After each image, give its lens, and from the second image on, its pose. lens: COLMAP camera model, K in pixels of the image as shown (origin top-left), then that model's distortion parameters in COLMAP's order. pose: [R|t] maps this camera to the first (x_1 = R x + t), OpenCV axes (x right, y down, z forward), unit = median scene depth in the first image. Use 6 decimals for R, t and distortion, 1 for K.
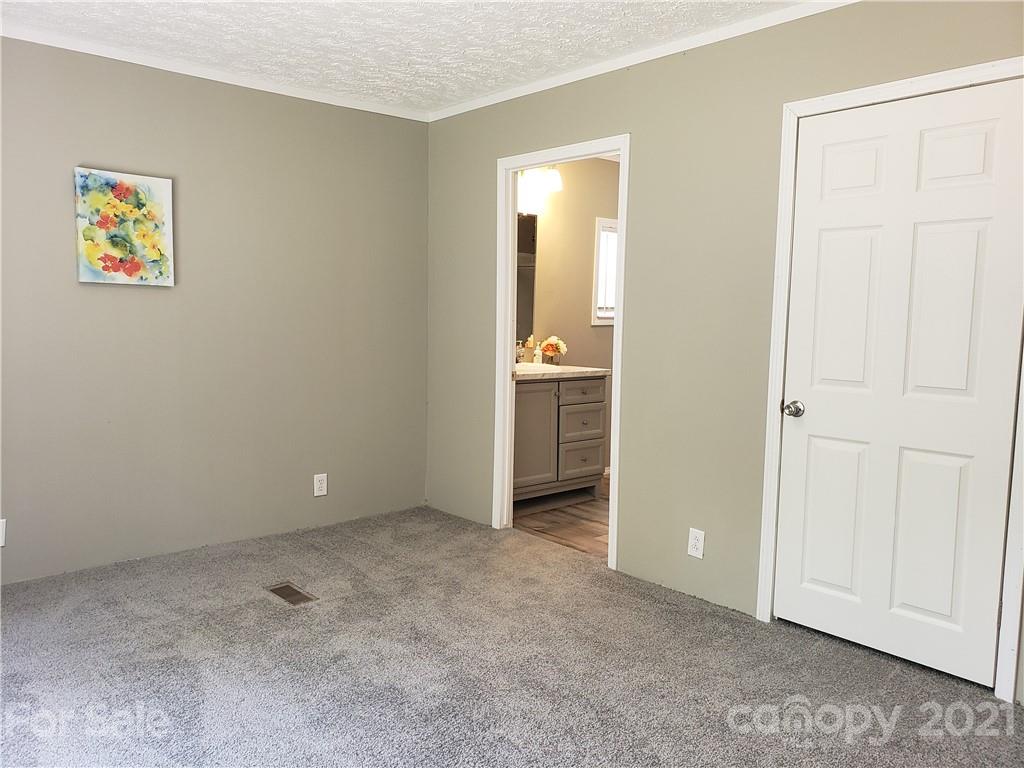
lens RADIAL K [[781.4, 0, 514.8], [0, 781.4, 390.9], [0, 0, 1]] dist [0.007763, 0.003787]
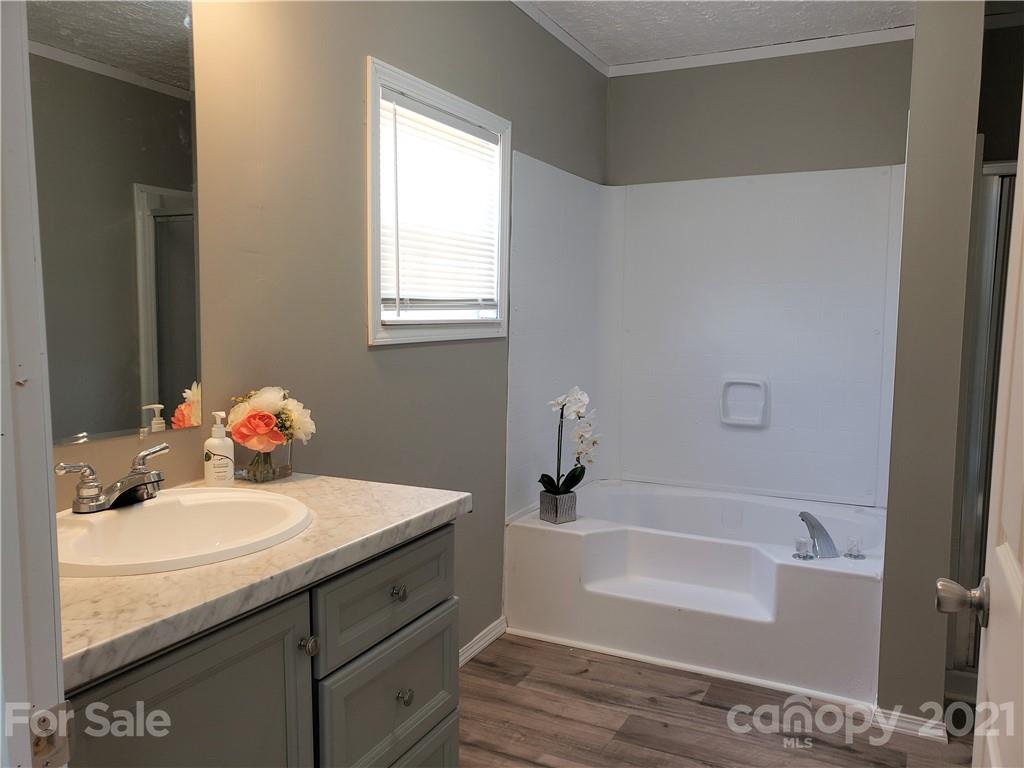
lens RADIAL K [[781.4, 0, 514.8], [0, 781.4, 390.9], [0, 0, 1]] dist [0.007763, 0.003787]
pose [[0.924261, -0.044369, 0.379173, 0.021496], [0.044005, 0.998985, 0.009633, -0.067459], [-0.379216, 0.007782, 0.925276, 0.670567]]
